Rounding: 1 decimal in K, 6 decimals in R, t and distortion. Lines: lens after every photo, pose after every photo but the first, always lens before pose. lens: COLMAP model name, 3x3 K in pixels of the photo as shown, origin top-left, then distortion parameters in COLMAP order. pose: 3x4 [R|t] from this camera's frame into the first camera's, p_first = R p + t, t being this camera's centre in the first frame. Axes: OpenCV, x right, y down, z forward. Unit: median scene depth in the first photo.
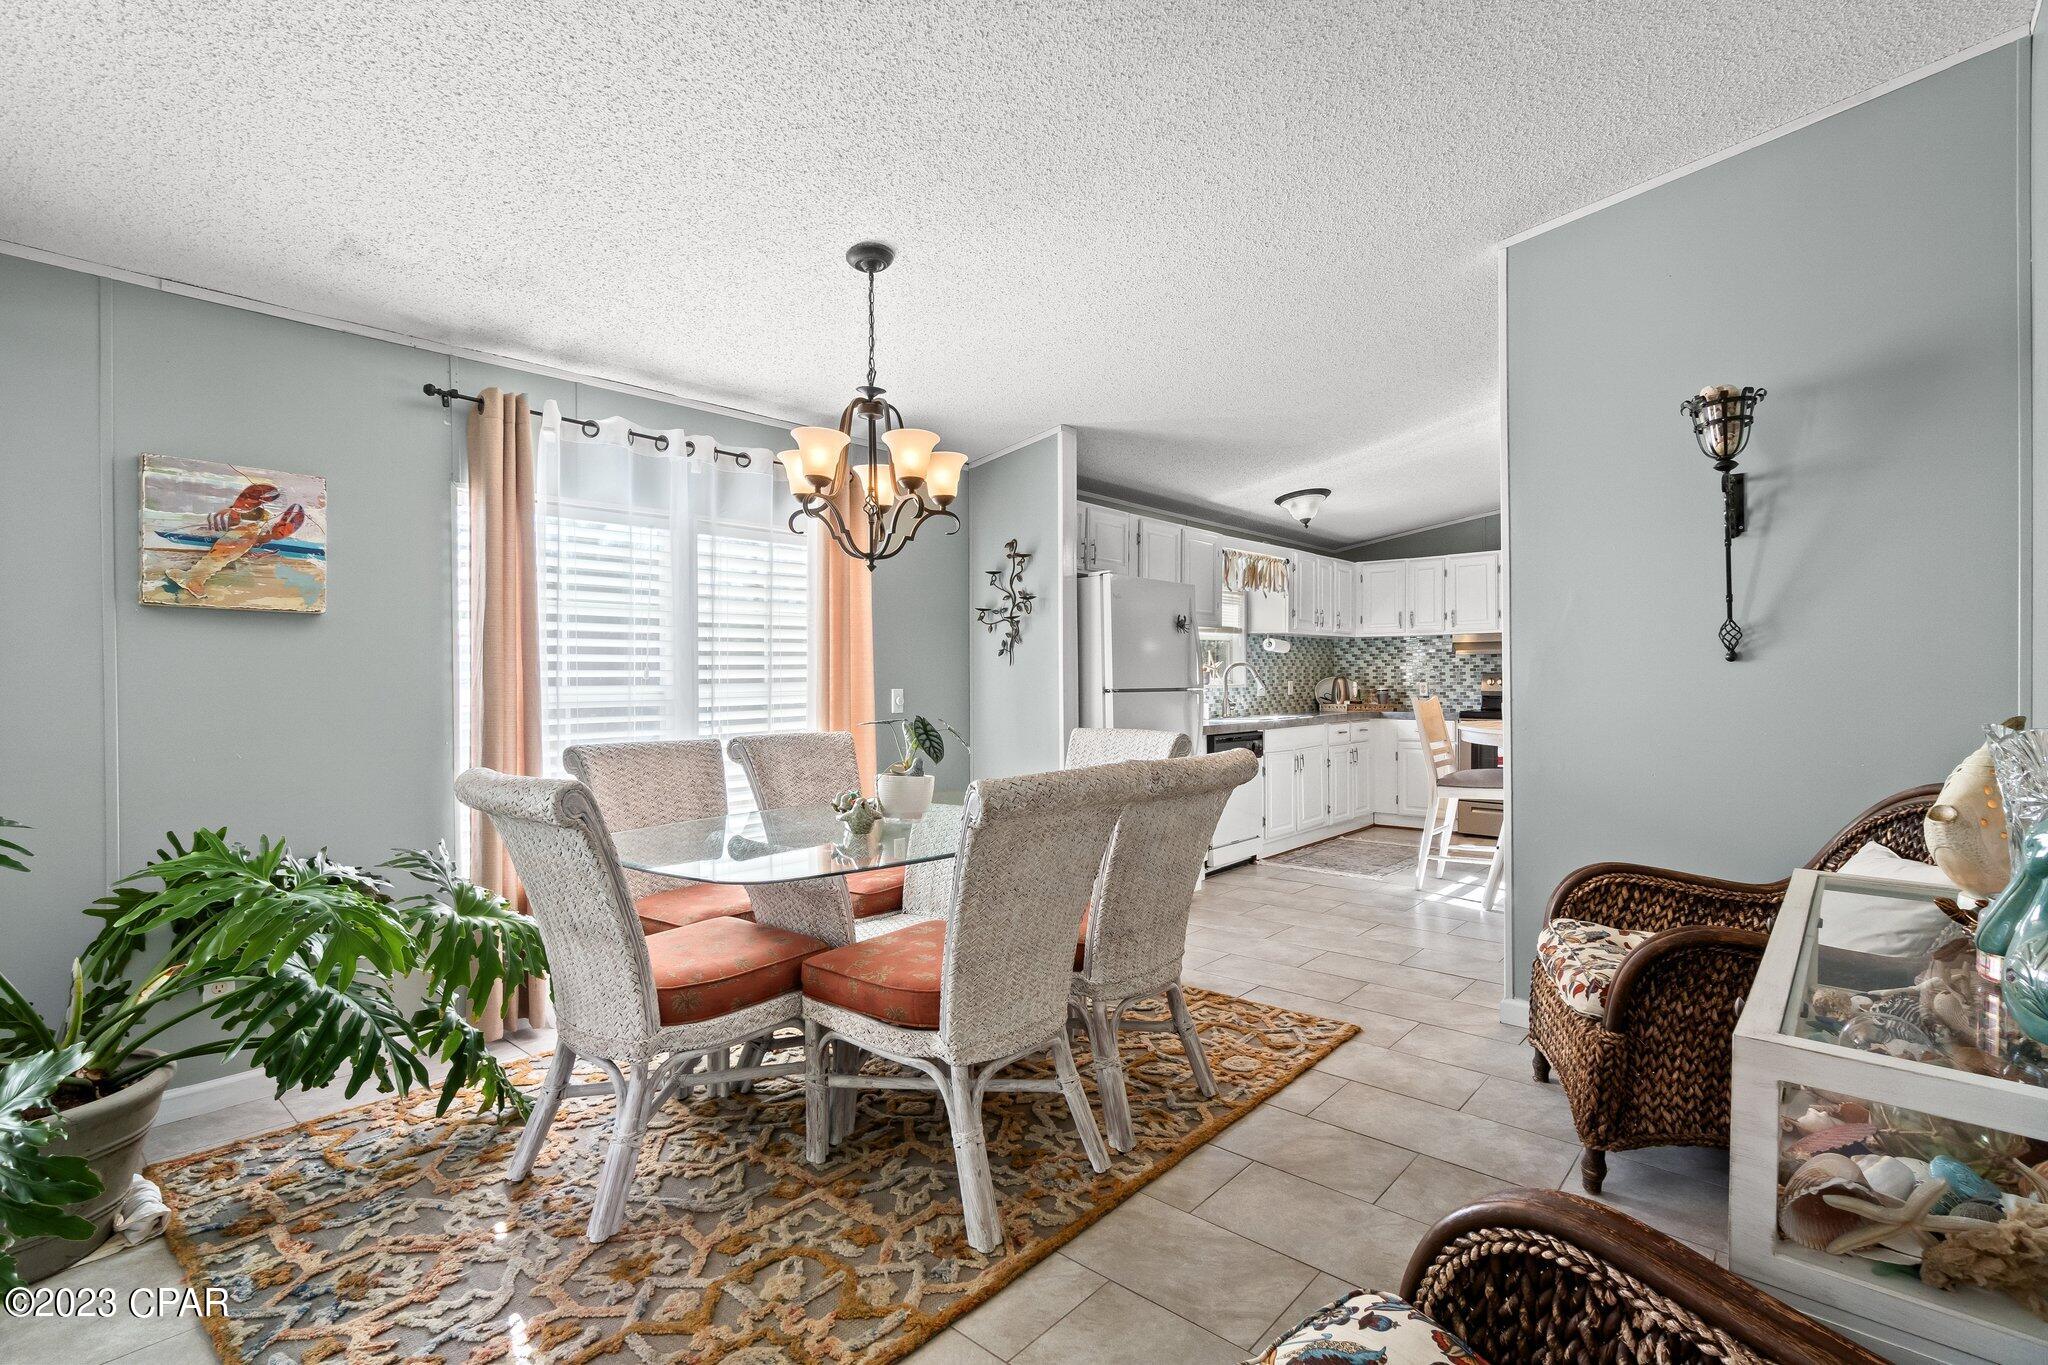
lens RADIAL K [[951.6, 0, 1029.9], [0, 951.6, 706.4], [0, 0, 1]] dist [-0.000974, -0.000053]
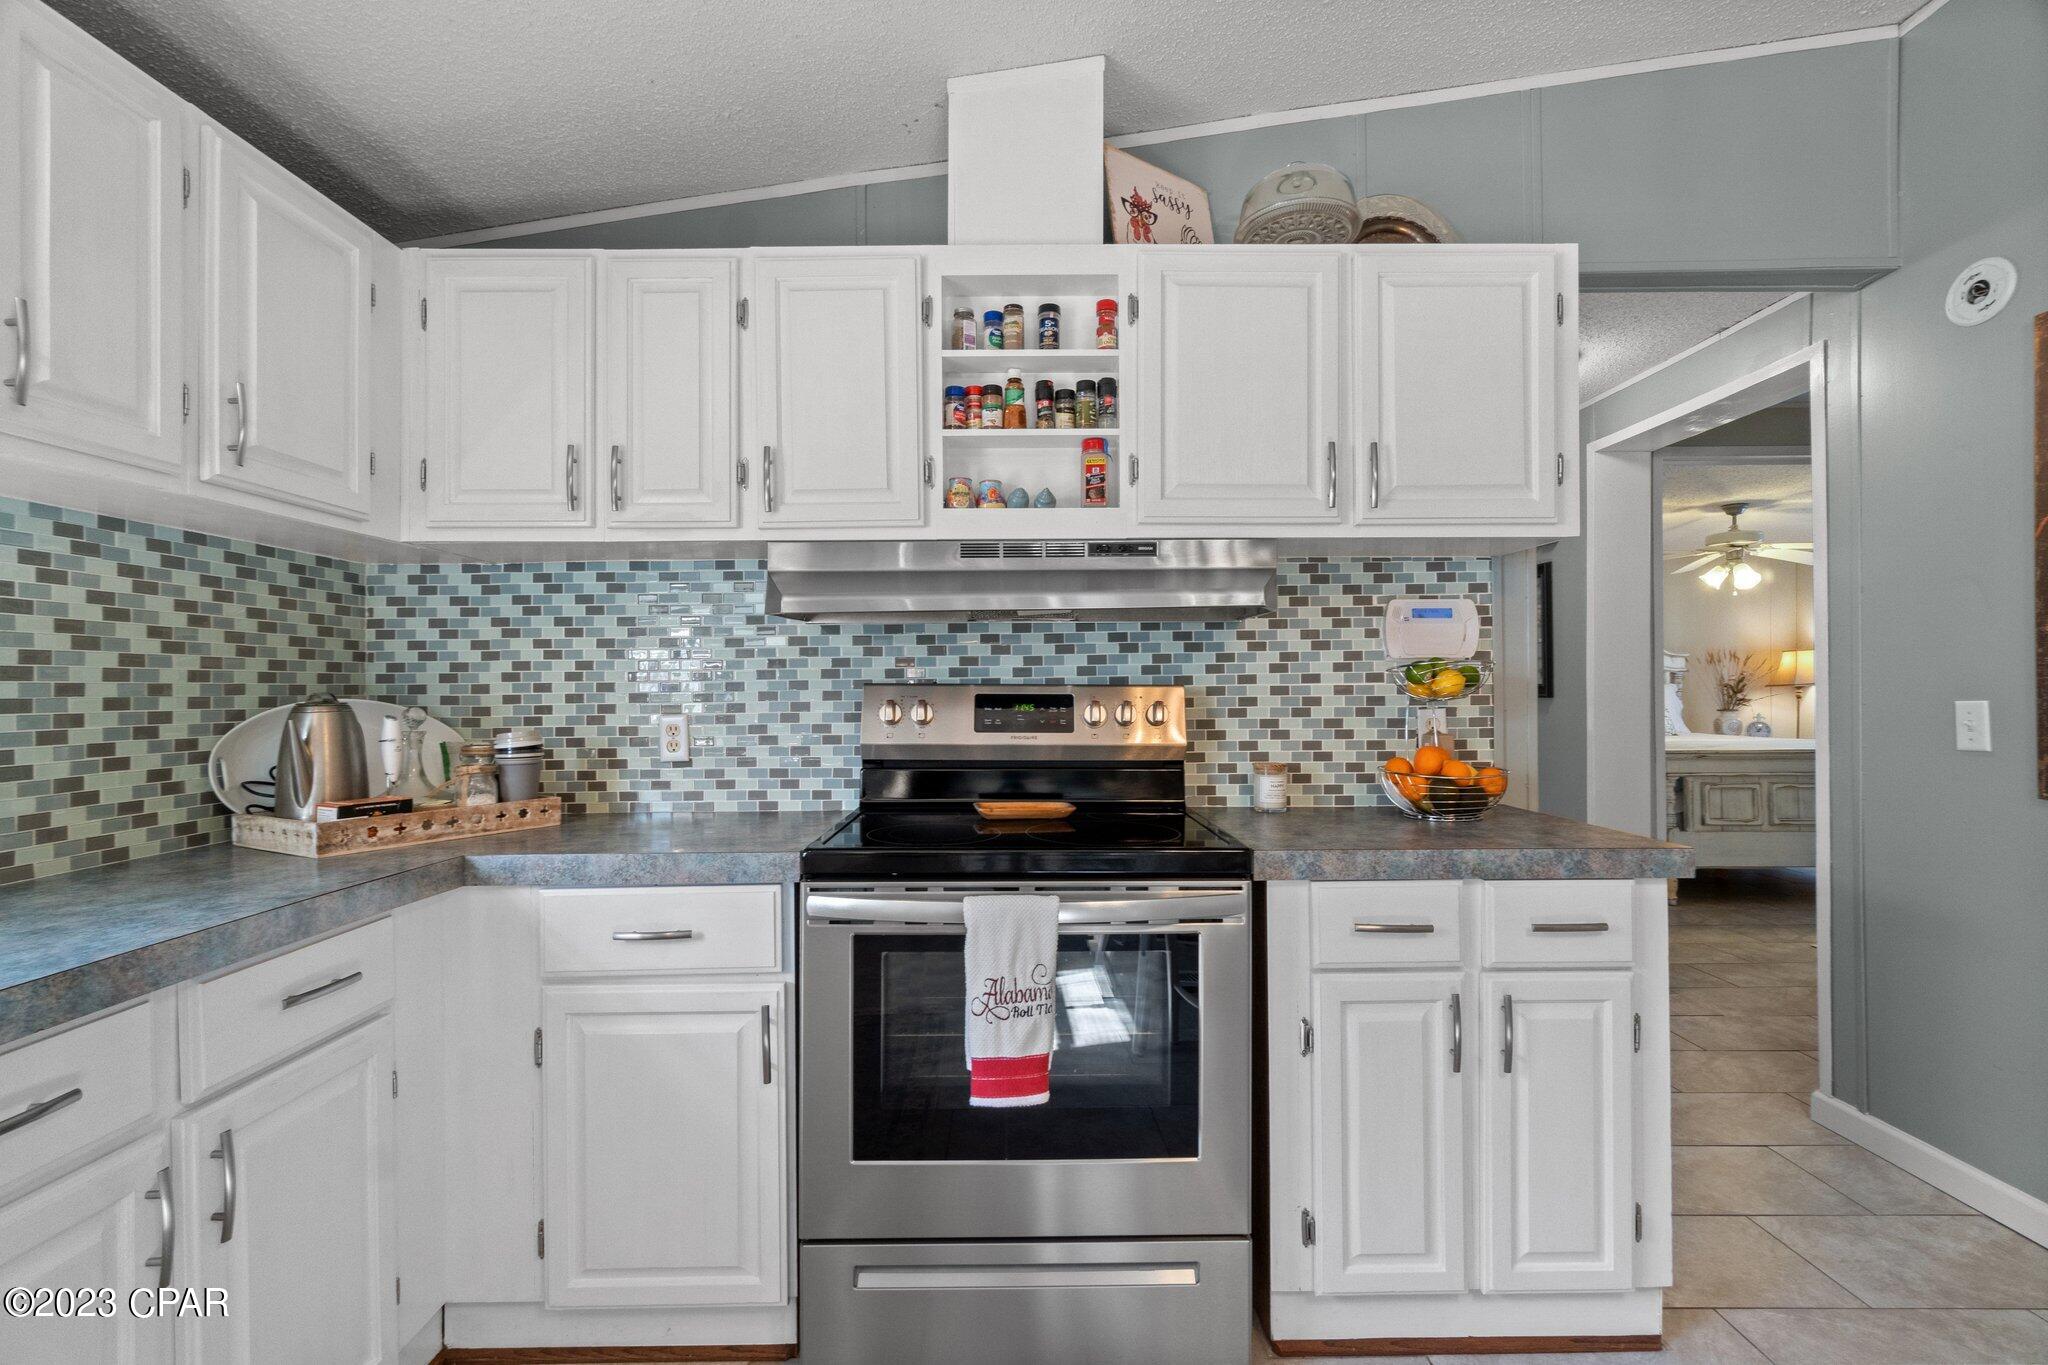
lens RADIAL K [[877.6, 0, 1025.9], [0, 877.6, 678.9], [0, 0, 1]] dist [-0.003373, -0.000356]
pose [[0.755053, 0.005874, 0.655637, 0.337986], [0.022141, 0.999161, -0.034450, -0.026582], [-0.655289, 0.040529, 0.754290, 0.768692]]
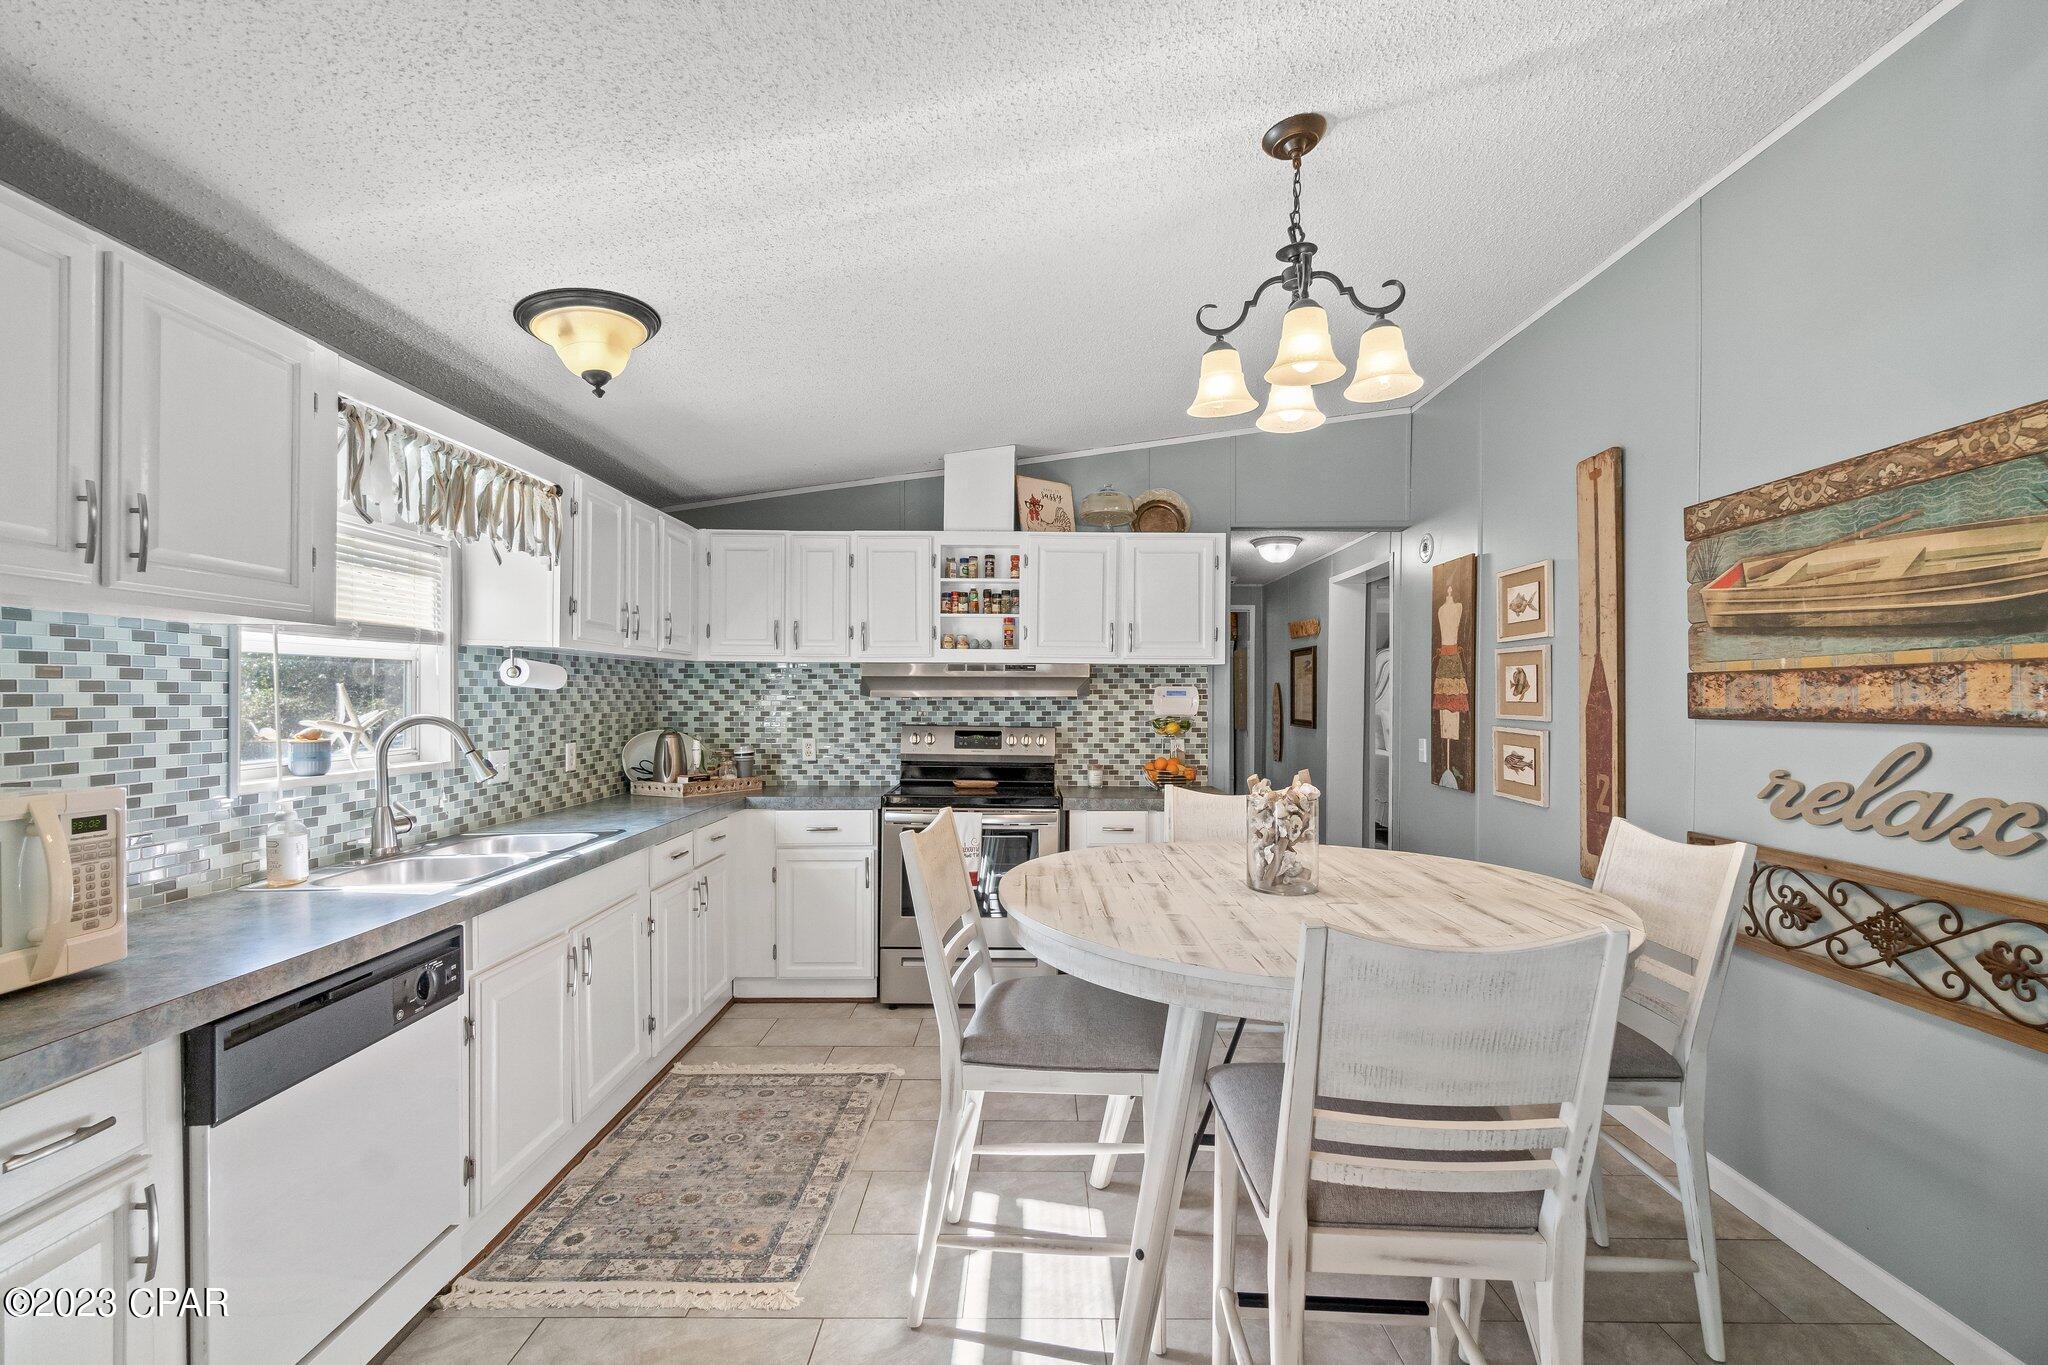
lens RADIAL K [[898.3, 0, 1035.2], [0, 898.3, 688.4], [0, 0, 1]] dist [-0.000542, -0.000341]
pose [[0.752731, 0.013945, 0.658181, 0.152297], [0.011746, 0.999332, -0.034606, -0.038336], [-0.658224, 0.033780, 0.752064, 0.500642]]
